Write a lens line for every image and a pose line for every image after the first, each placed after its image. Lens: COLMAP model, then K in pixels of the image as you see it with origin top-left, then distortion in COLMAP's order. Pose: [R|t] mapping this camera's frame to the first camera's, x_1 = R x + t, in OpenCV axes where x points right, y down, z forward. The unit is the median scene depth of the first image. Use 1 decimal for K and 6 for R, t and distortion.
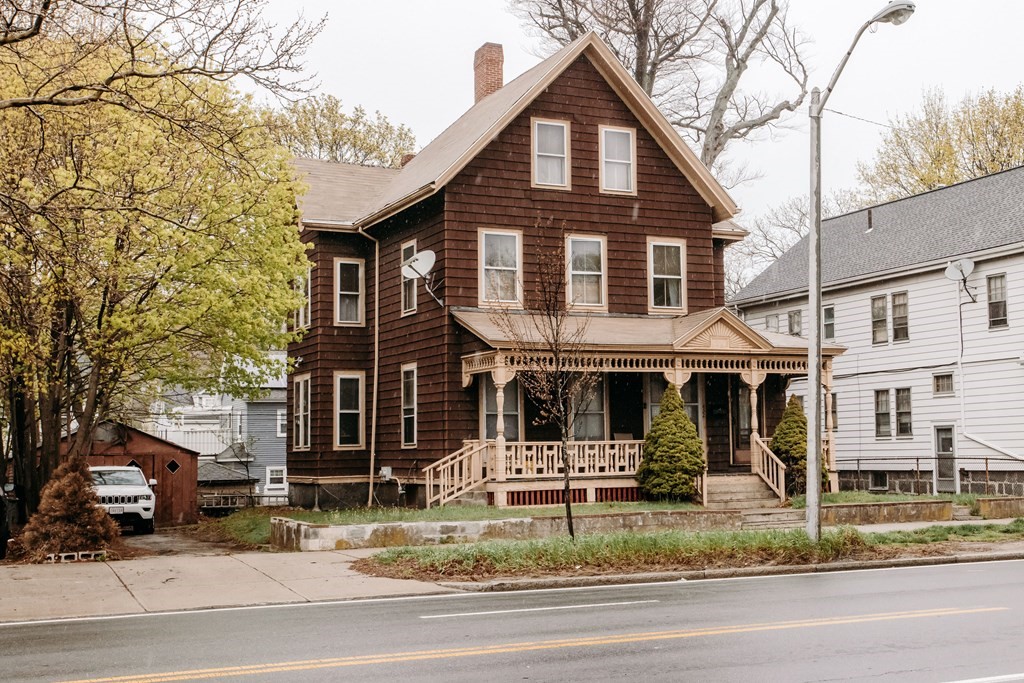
lens RADIAL K [[1269.5, 0, 512.0], [0, 1269.5, 341.5], [0, 0, 1]] dist [-0.016684, -0.001471]
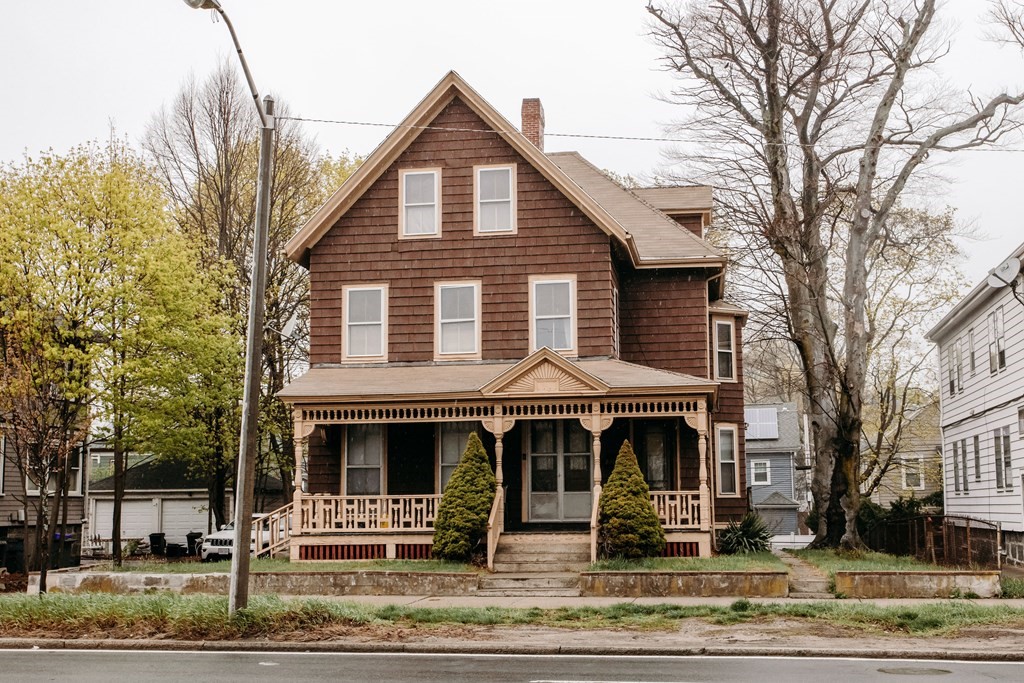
lens RADIAL K [[1140.4, 0, 511.9], [0, 1140.4, 361.7], [0, 0, 1]] dist [-0.031594, 0.174509]
pose [[0.832838, -0.061097, -0.550135, 0.593223], [0.045755, 0.998087, -0.041579, 0.016362], [0.551623, 0.009457, 0.834040, 0.309451]]
